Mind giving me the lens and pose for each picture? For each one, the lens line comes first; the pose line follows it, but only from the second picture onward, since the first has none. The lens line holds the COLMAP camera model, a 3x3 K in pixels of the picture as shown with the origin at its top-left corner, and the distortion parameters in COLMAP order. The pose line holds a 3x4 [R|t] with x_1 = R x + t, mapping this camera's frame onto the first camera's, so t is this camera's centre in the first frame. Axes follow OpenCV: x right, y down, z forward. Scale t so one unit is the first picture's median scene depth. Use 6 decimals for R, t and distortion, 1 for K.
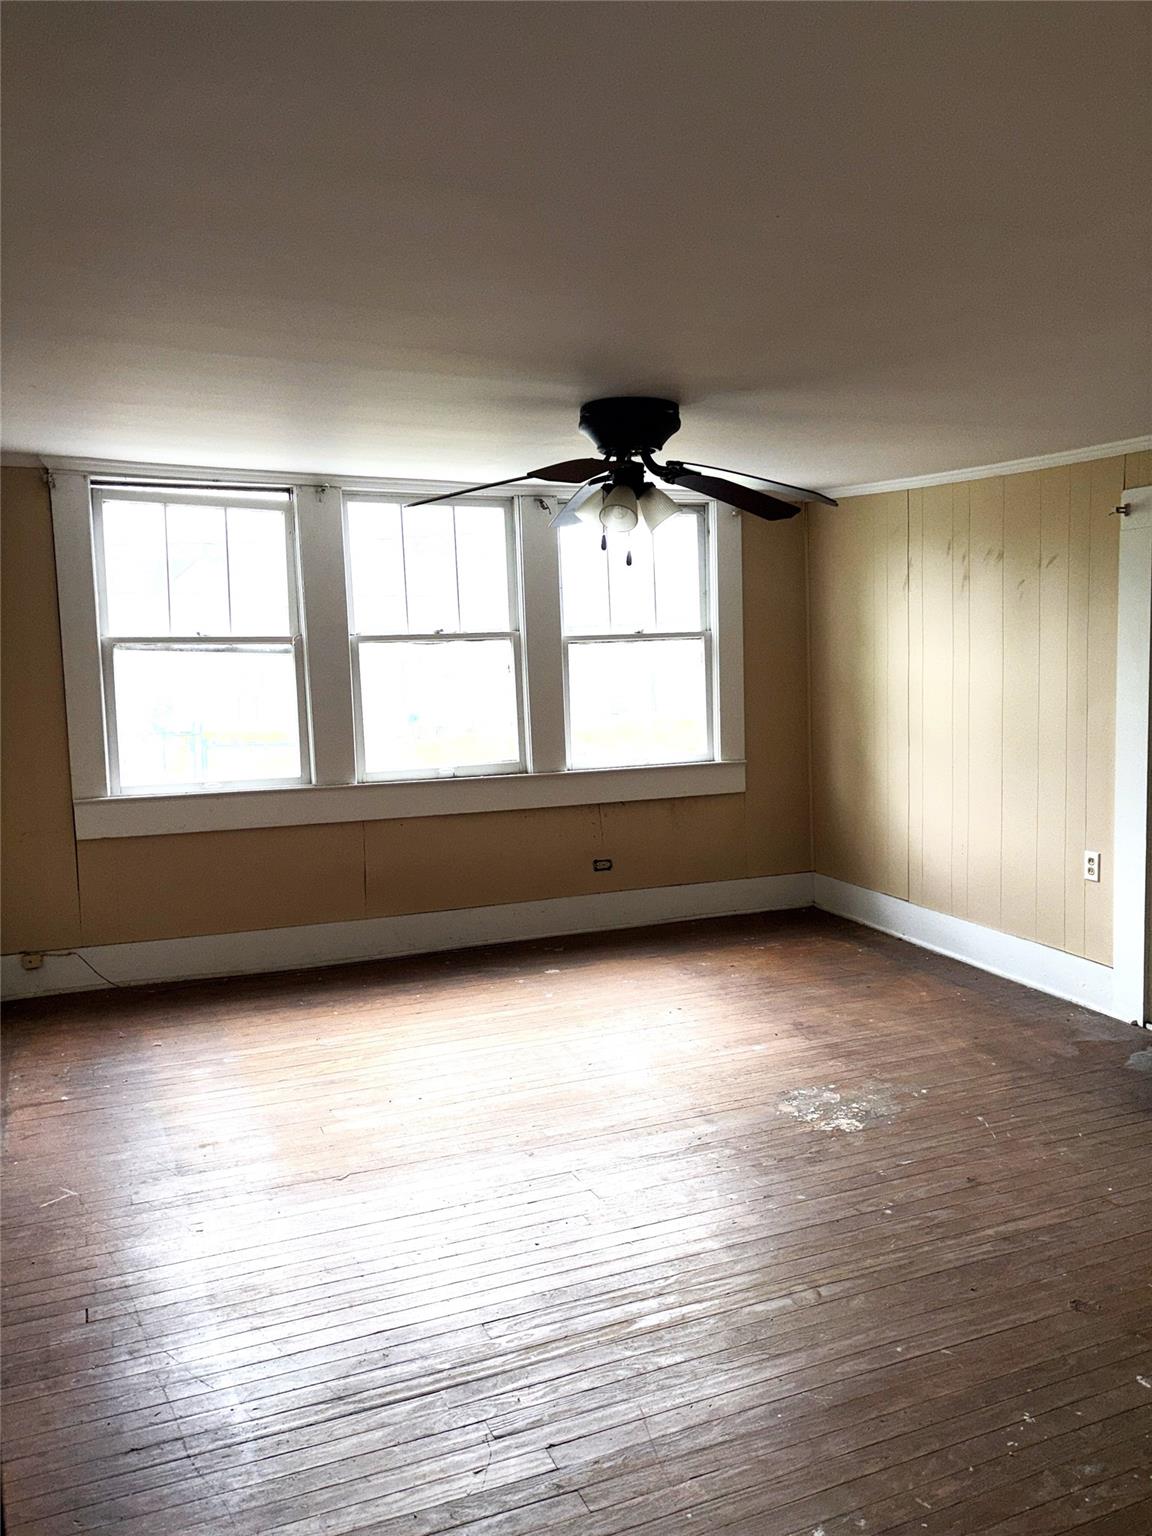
lens RADIAL K [[1152.8, 0, 576.0], [0, 1152.8, 768.0], [0, 0, 1]] dist [0.006658, 0.003651]
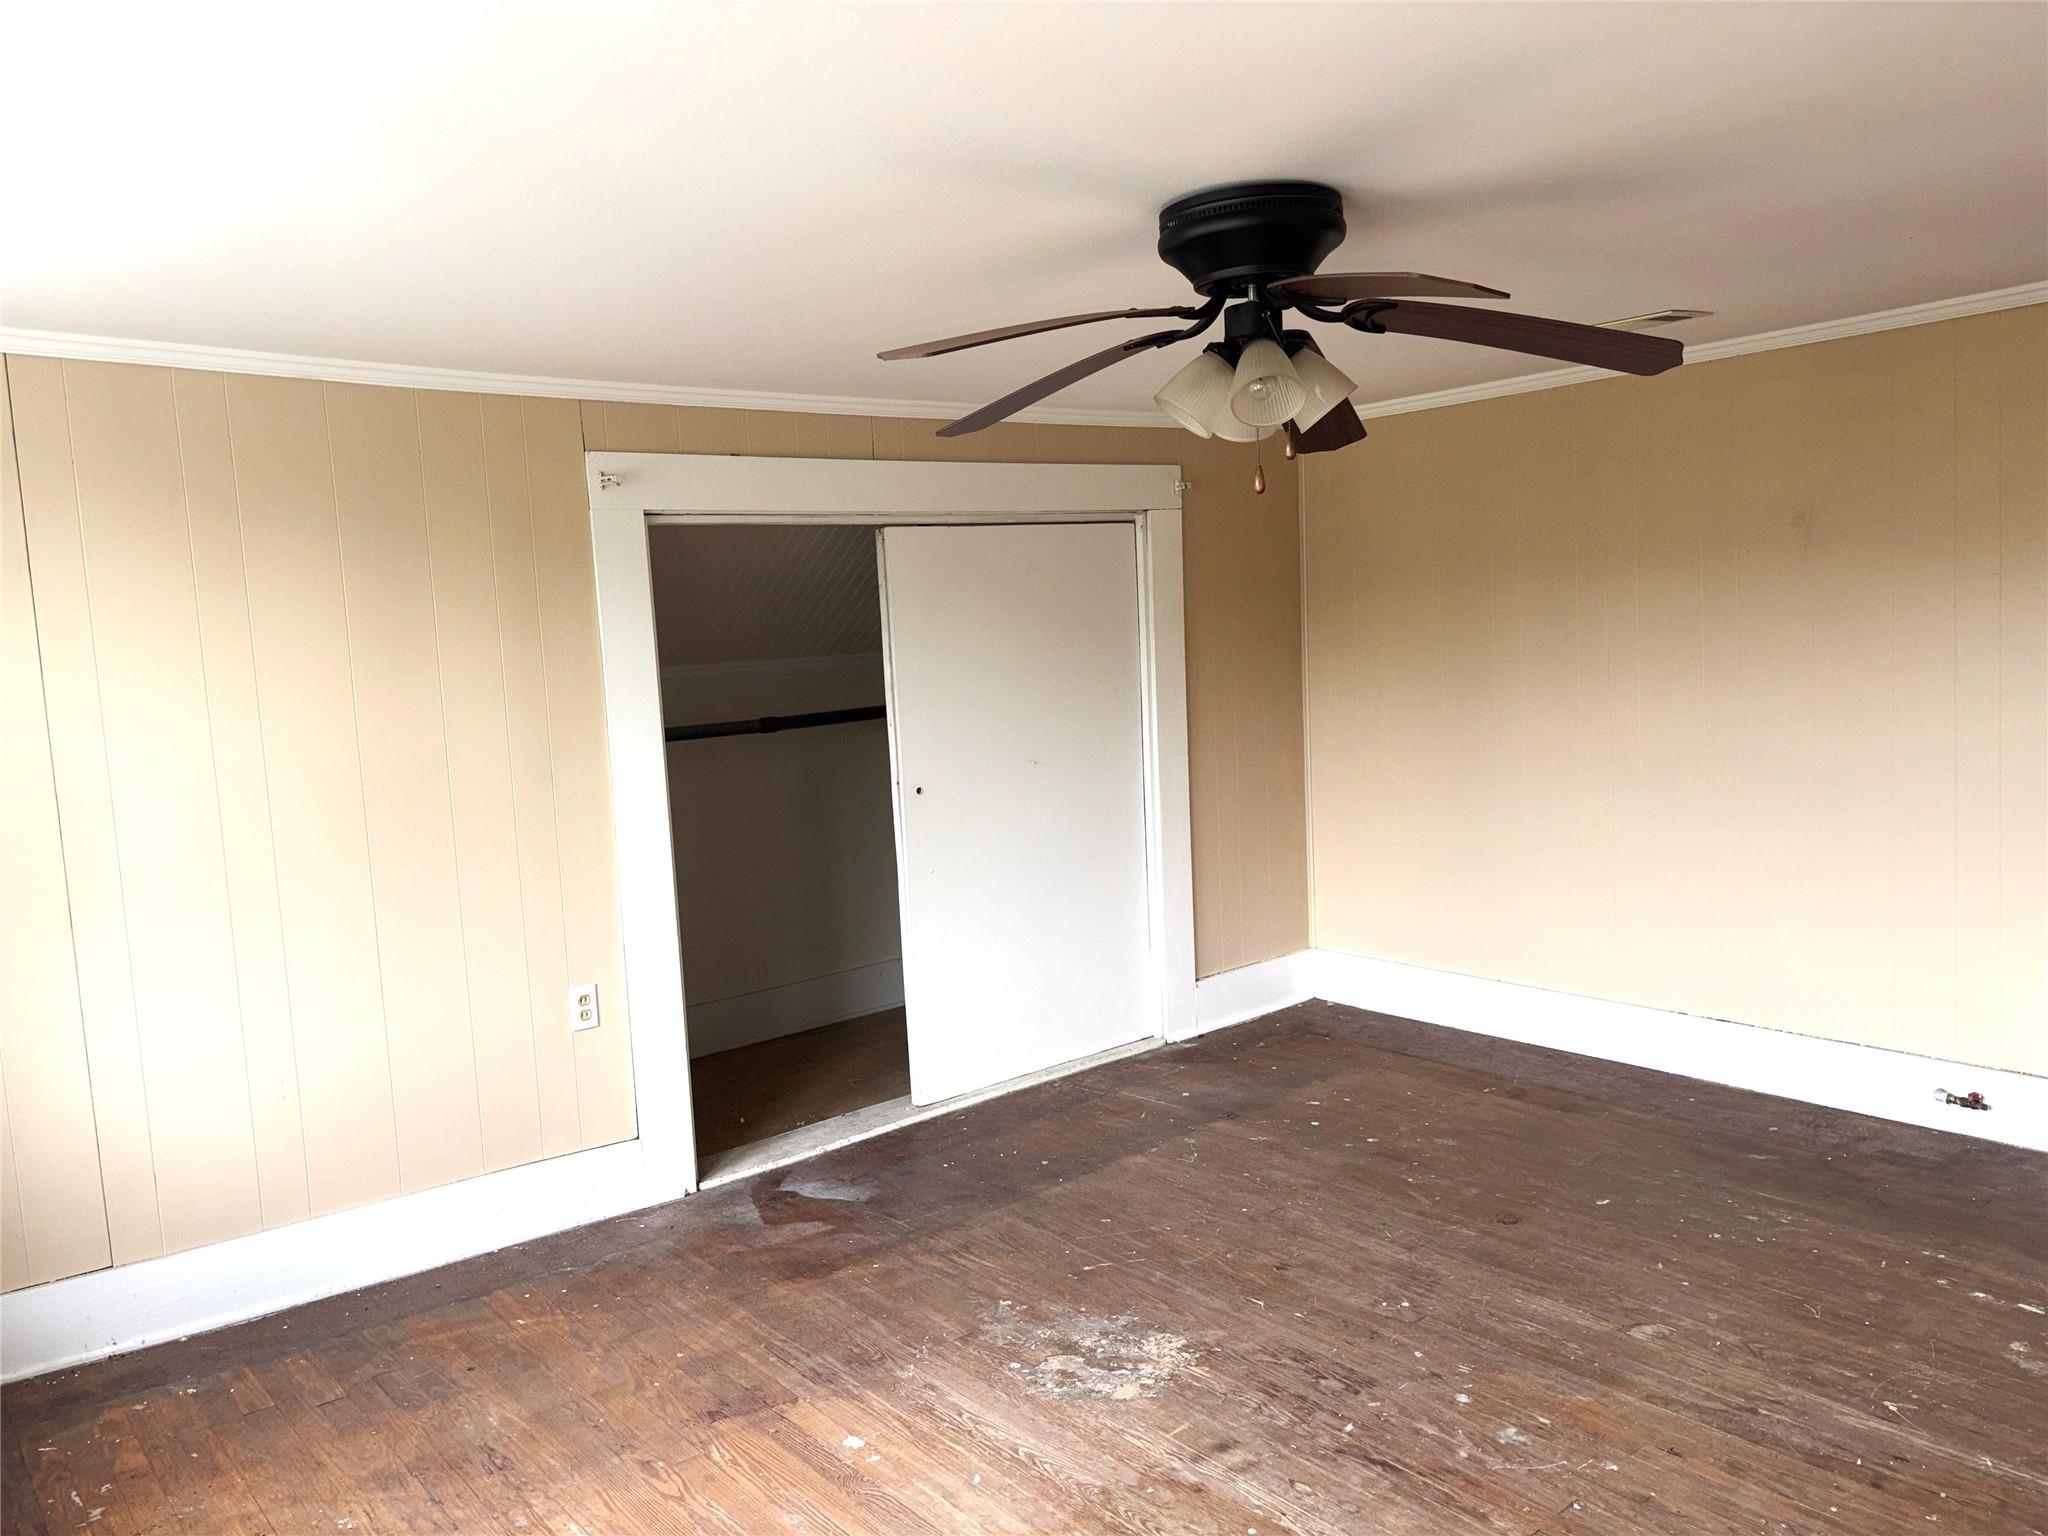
lens RADIAL K [[1537.1, 0, 1024.0], [0, 1537.1, 768.0], [0, 0, 1]] dist [0.006658, 0.003651]
pose [[-0.264606, -0.057496, 0.962641, -0.468250], [0.157239, 0.982290, 0.101890, -0.101765], [-0.951451, 0.178326, -0.250879, 0.972630]]
